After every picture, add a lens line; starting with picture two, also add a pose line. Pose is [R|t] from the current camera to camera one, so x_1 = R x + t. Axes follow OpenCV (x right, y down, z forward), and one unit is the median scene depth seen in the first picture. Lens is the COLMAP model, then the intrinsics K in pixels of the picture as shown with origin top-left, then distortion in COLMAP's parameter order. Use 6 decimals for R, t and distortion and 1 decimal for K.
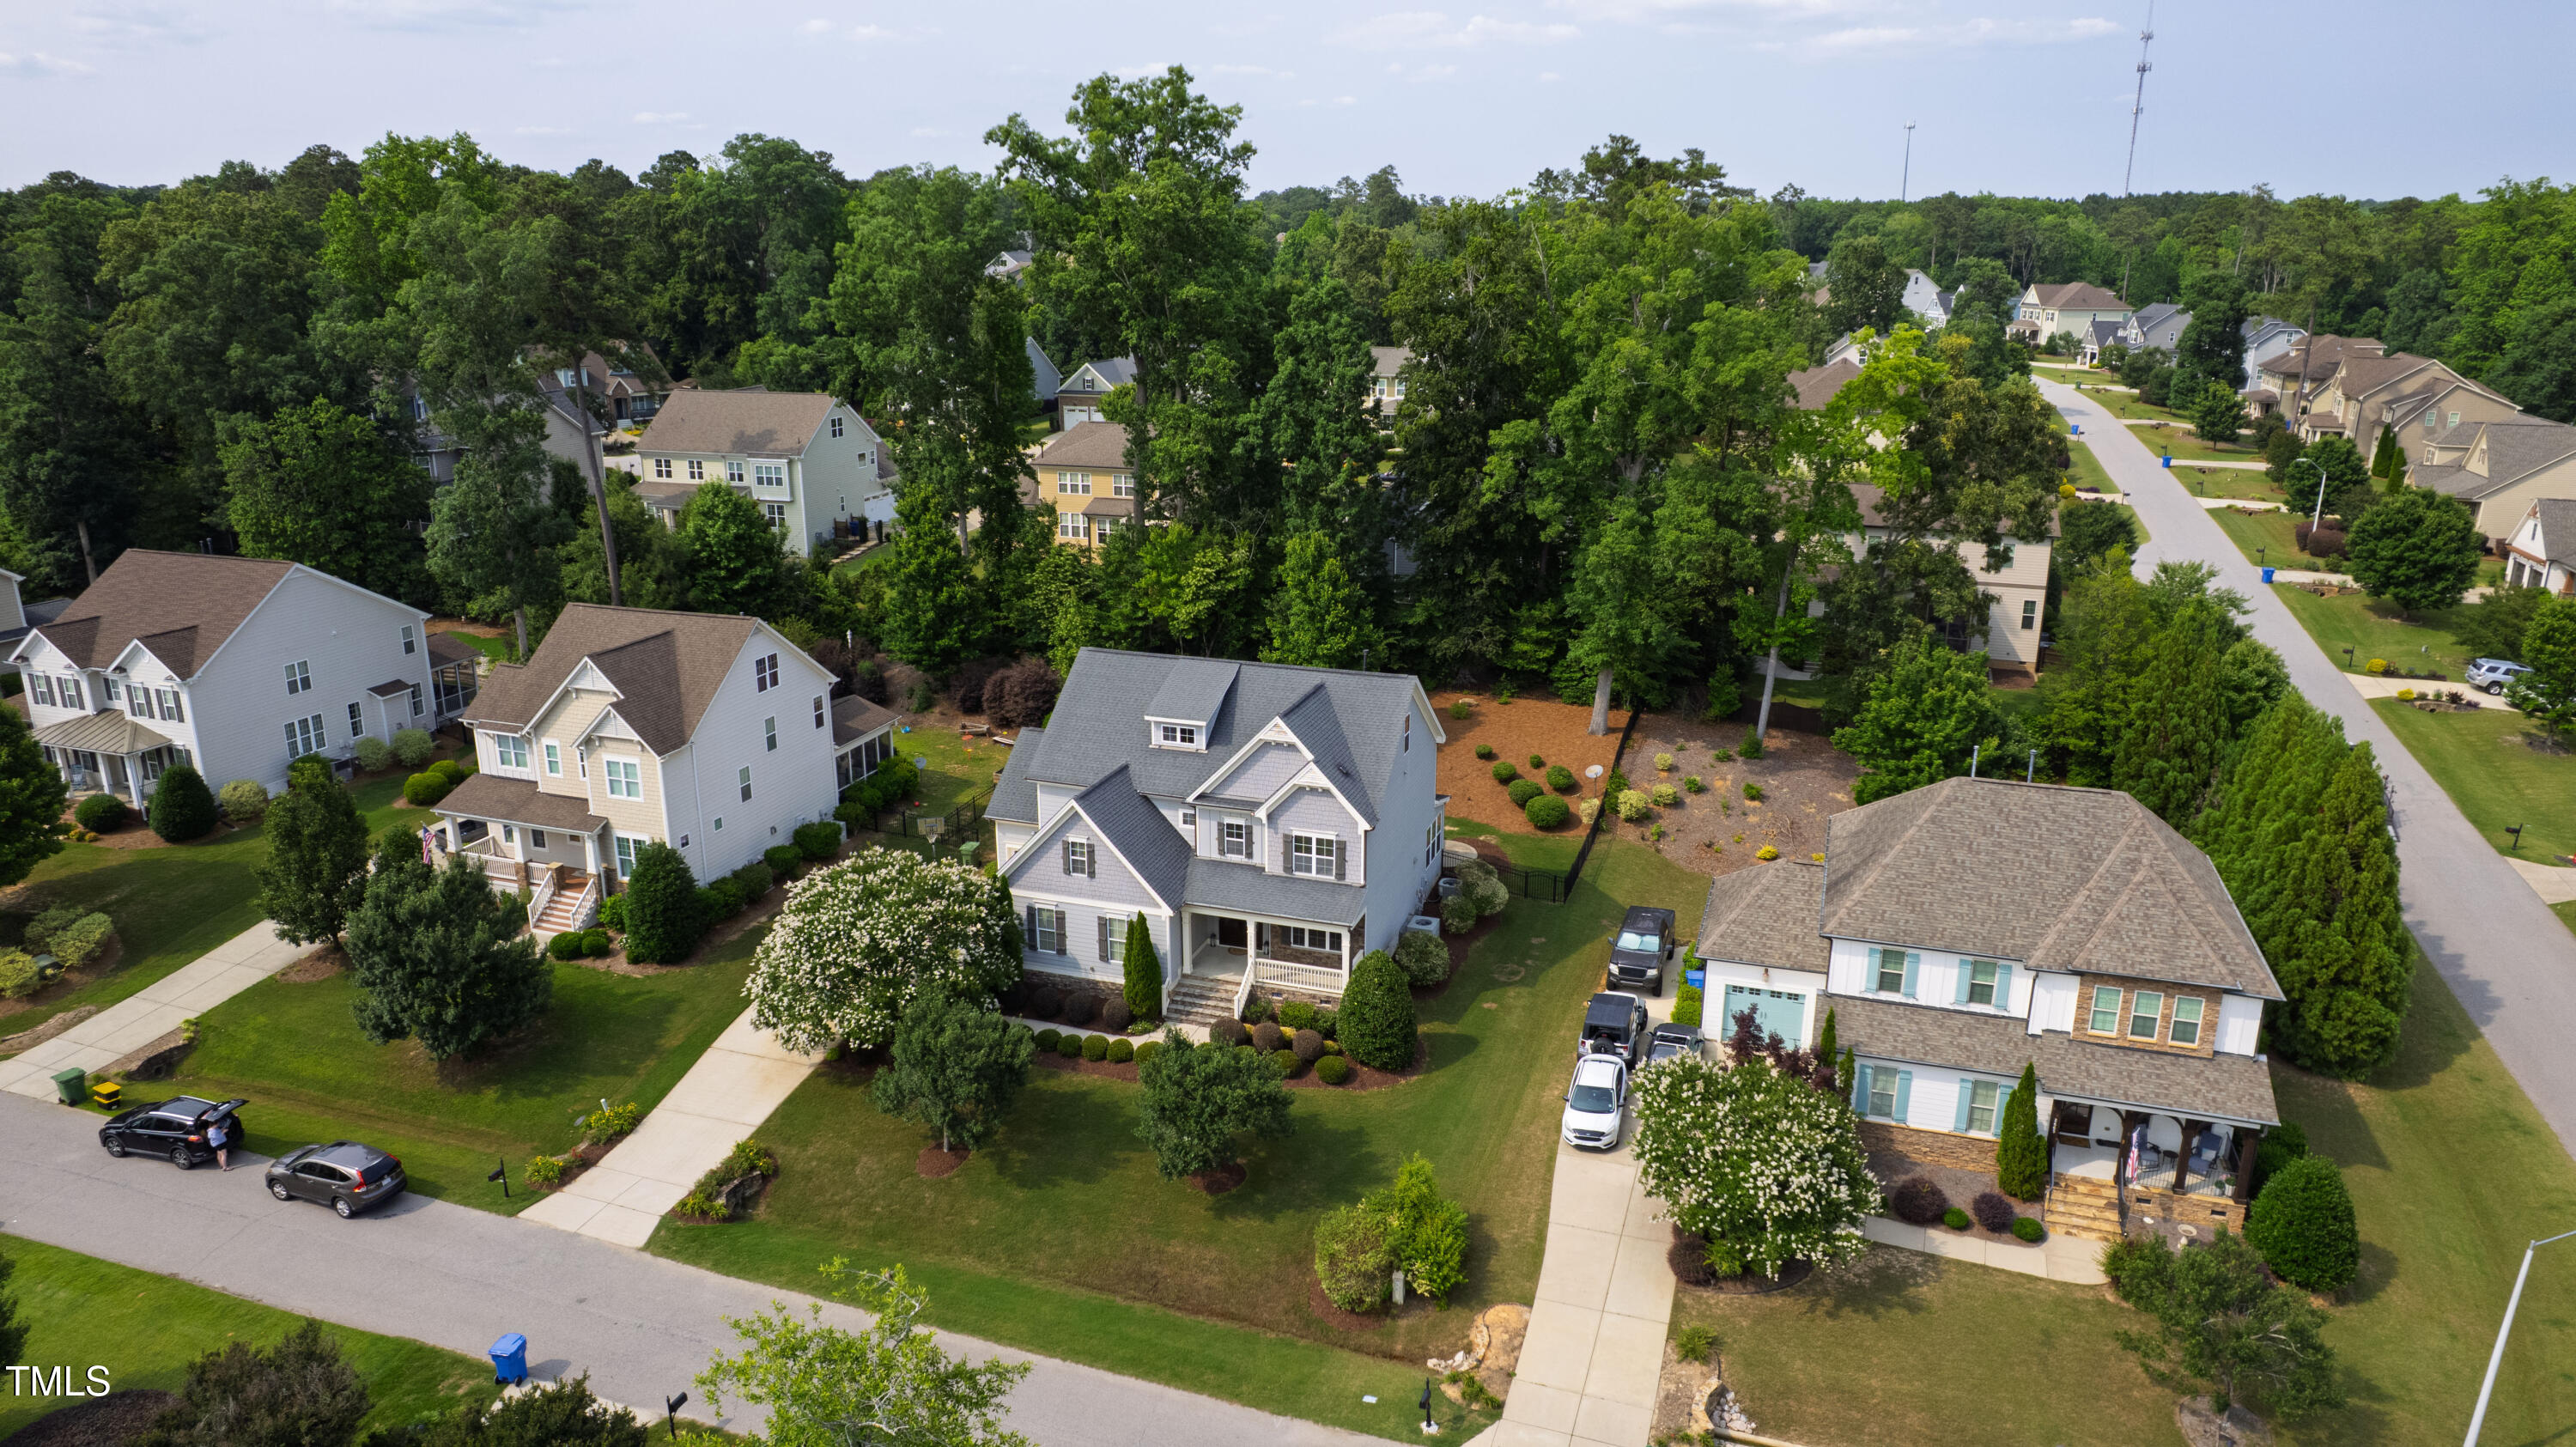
lens RADIAL K [[1648.9, 0, 1288.0], [0, 1648.9, 723.5], [0, 0, 1]] dist [-0.075264, 0.063419]
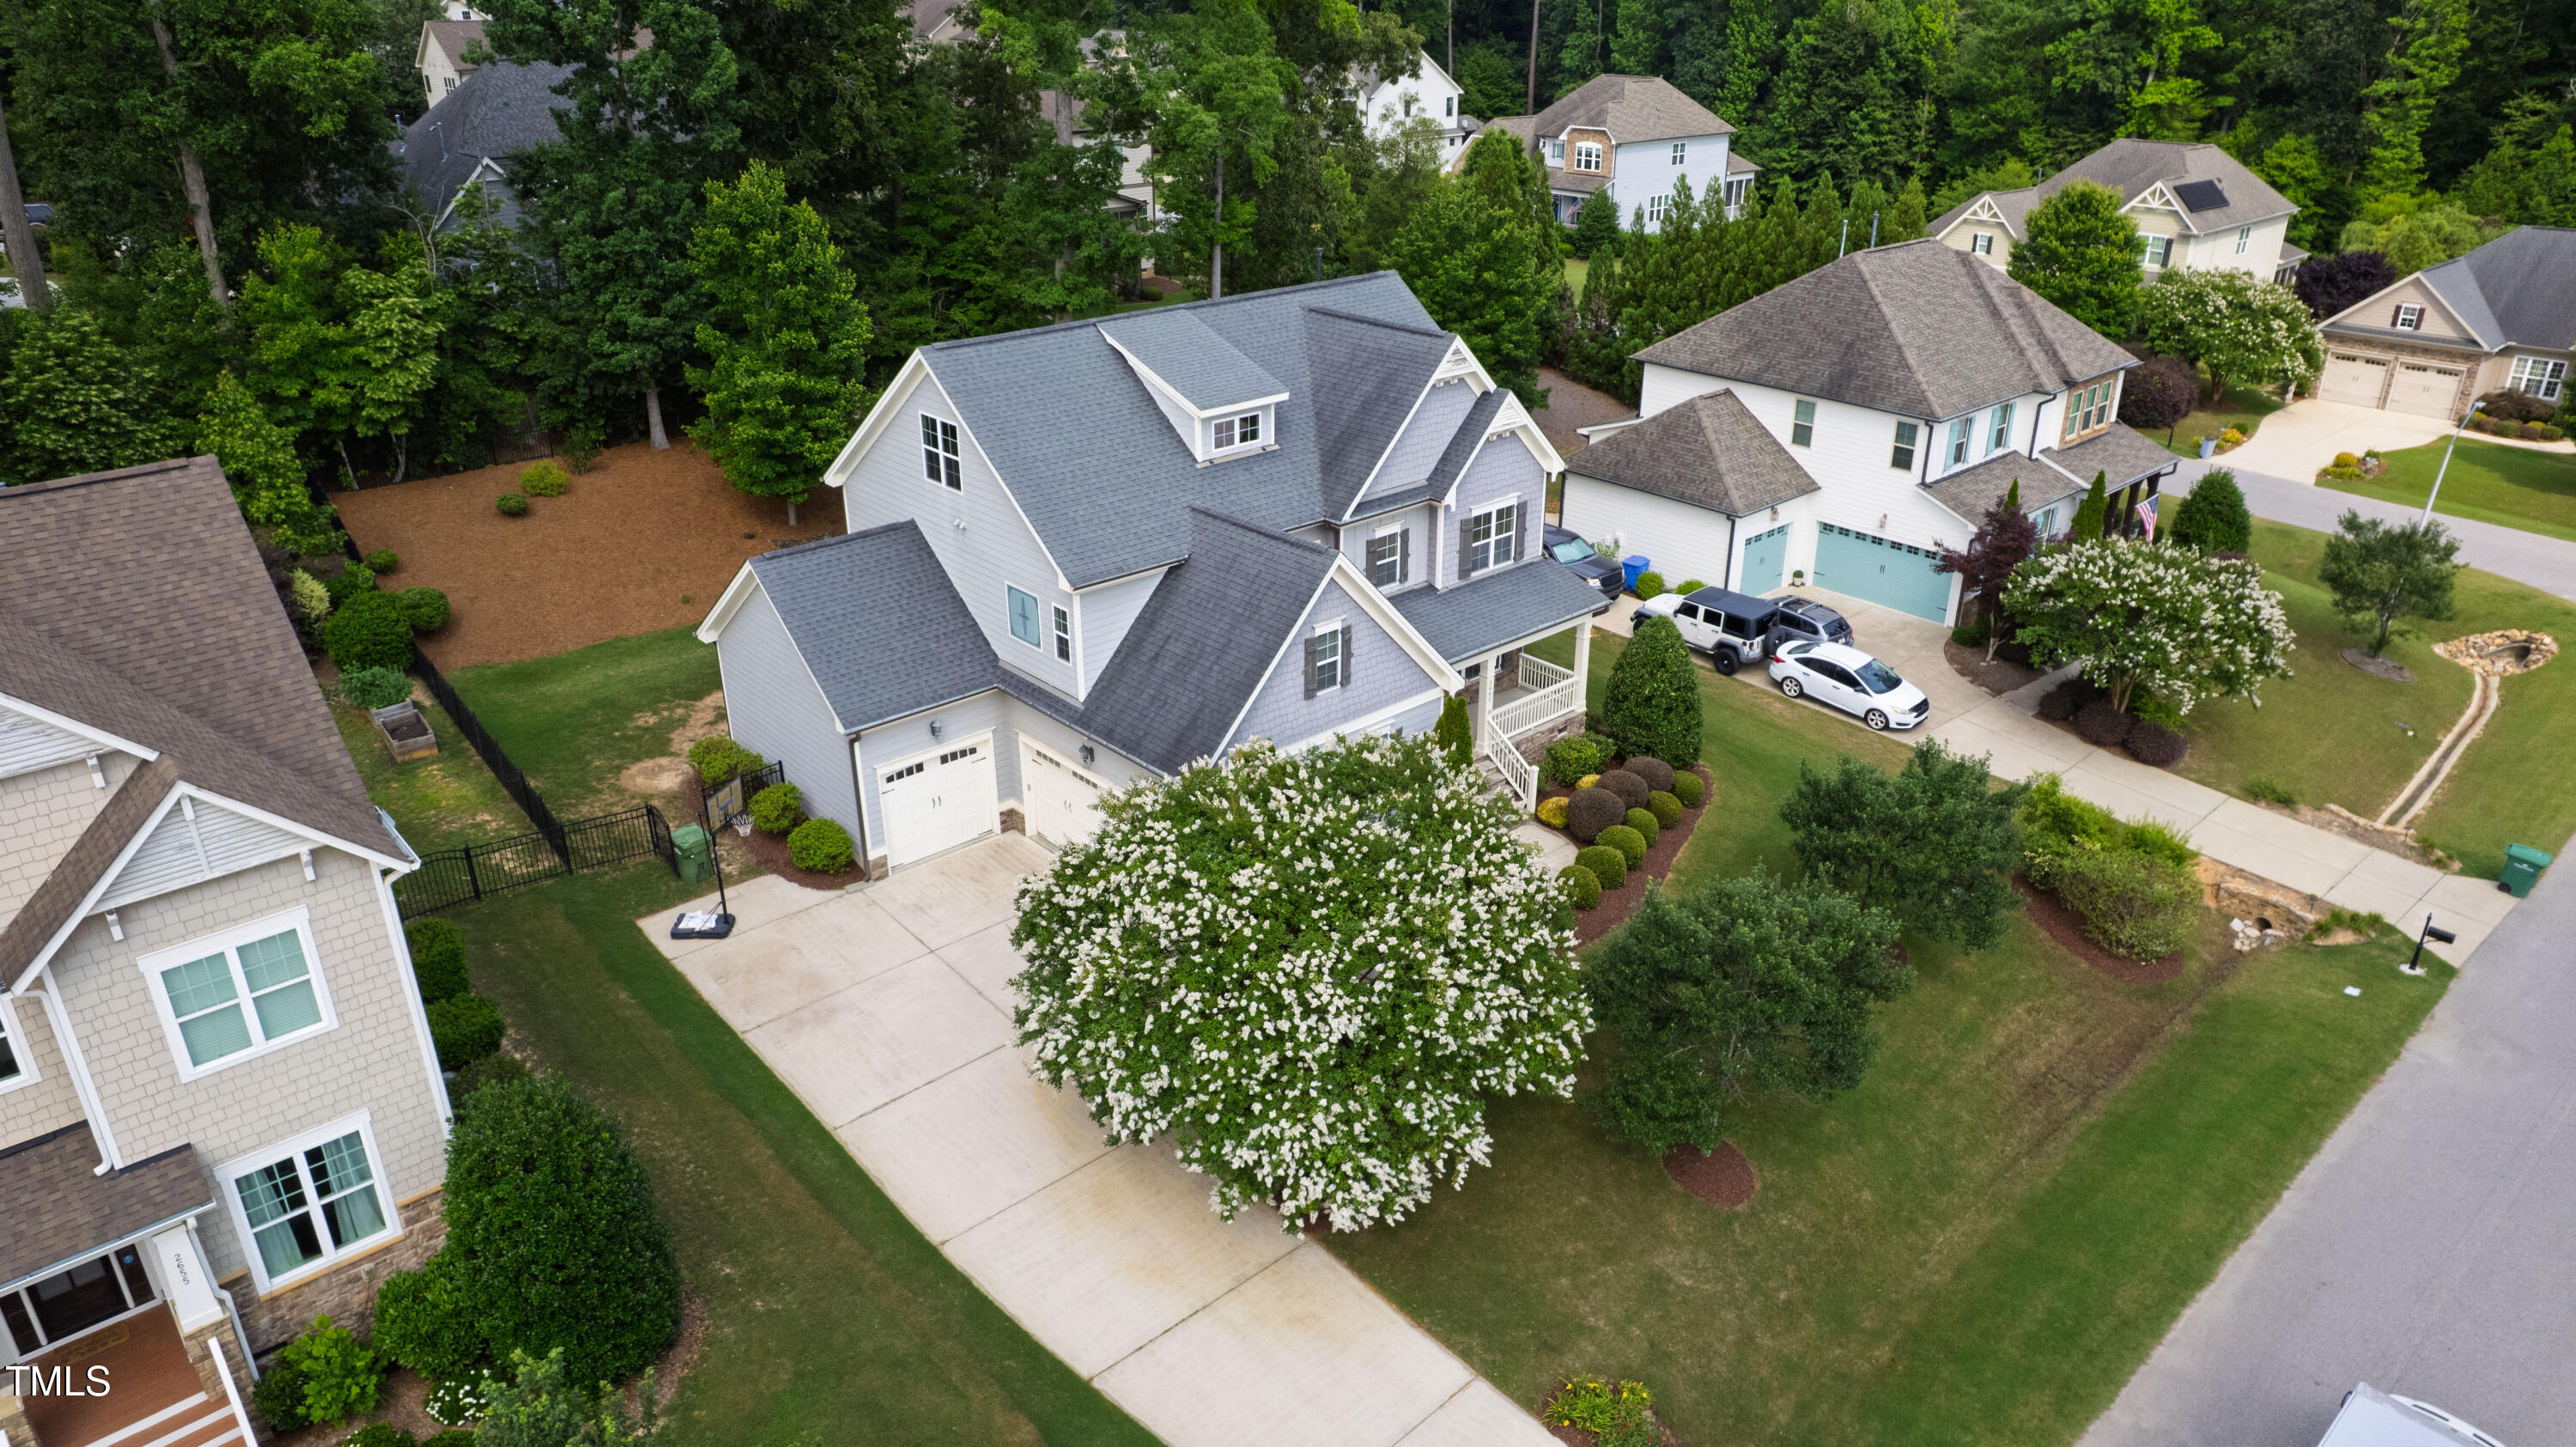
lens RADIAL K [[1648.9, 0, 1288.0], [0, 1648.9, 723.5], [0, 0, 1]] dist [-0.075264, 0.063419]
pose [[0.489097, -0.366674, 0.791413, -0.584239], [0.251304, 0.928109, 0.274700, -0.055113], [-0.835243, 0.064530, 0.546082, 0.708429]]
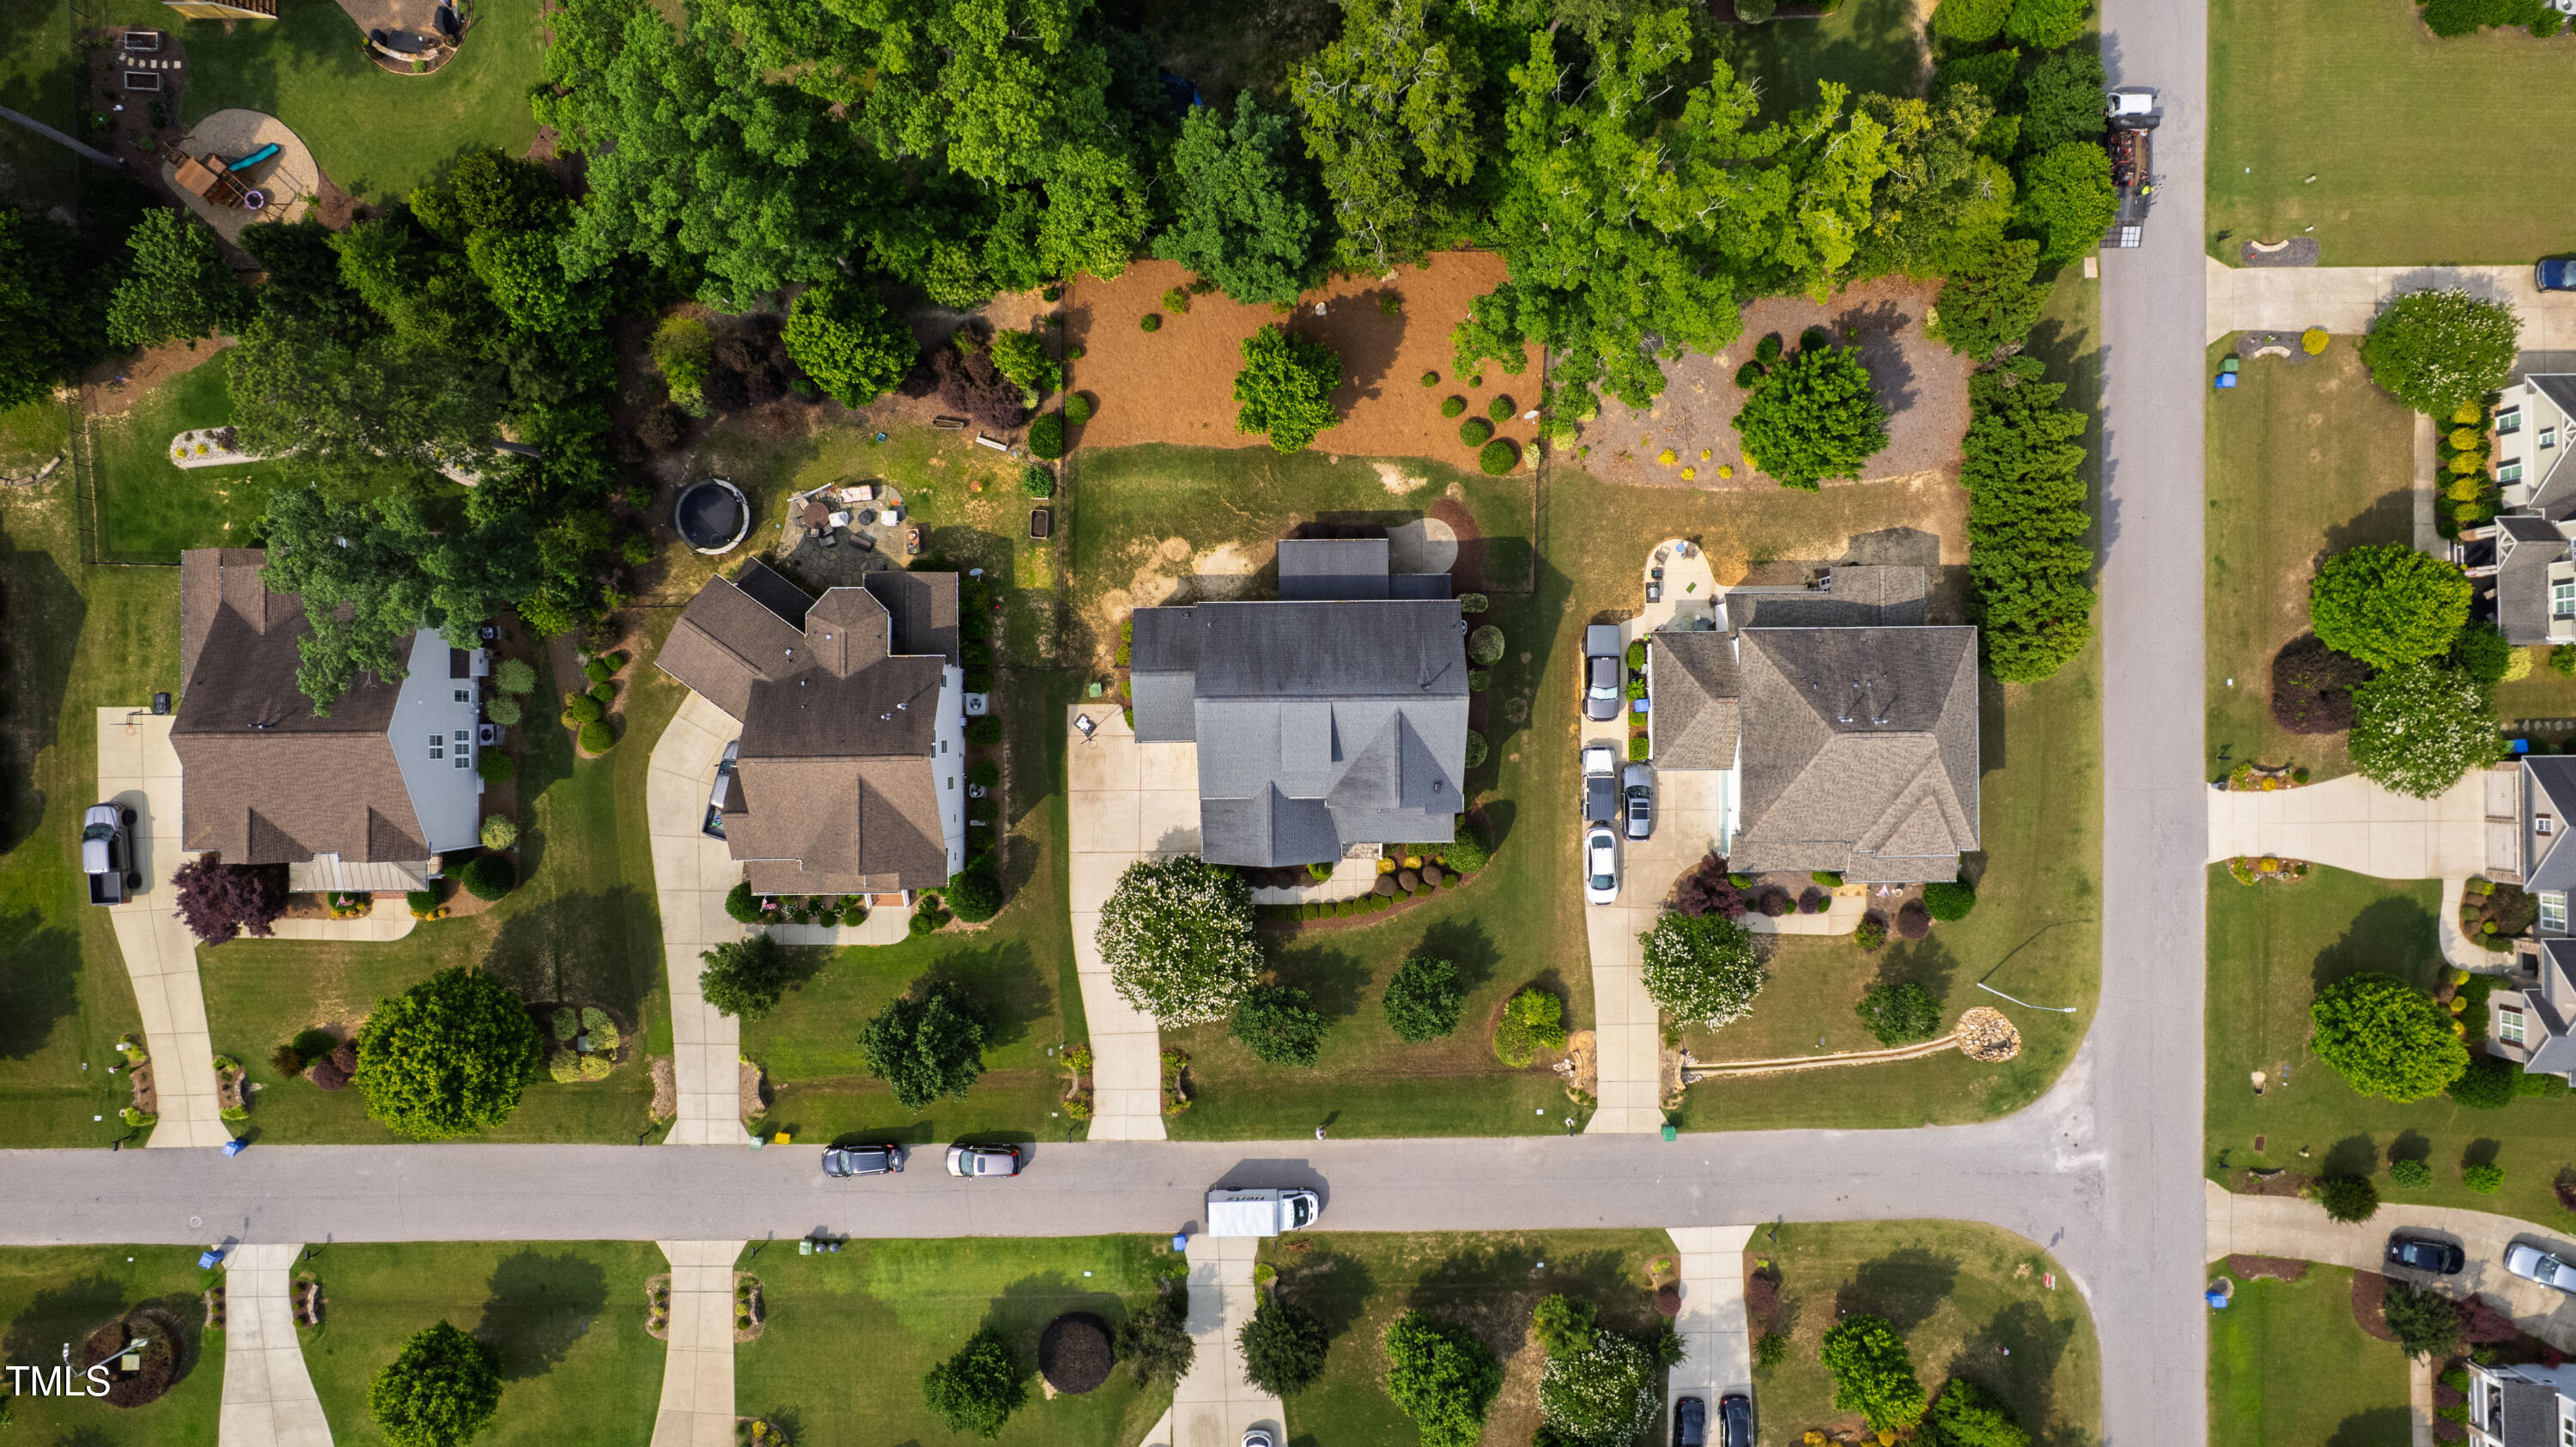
lens RADIAL K [[1648.9, 0, 1288.0], [0, 1648.9, 723.5], [0, 0, 1]] dist [-0.075264, 0.063419]
pose [[0.942101, -0.335250, 0.007234, -0.082542], [0.091977, 0.279094, 0.955849, -1.399686], [-0.322468, -0.899841, 0.293770, 0.663111]]
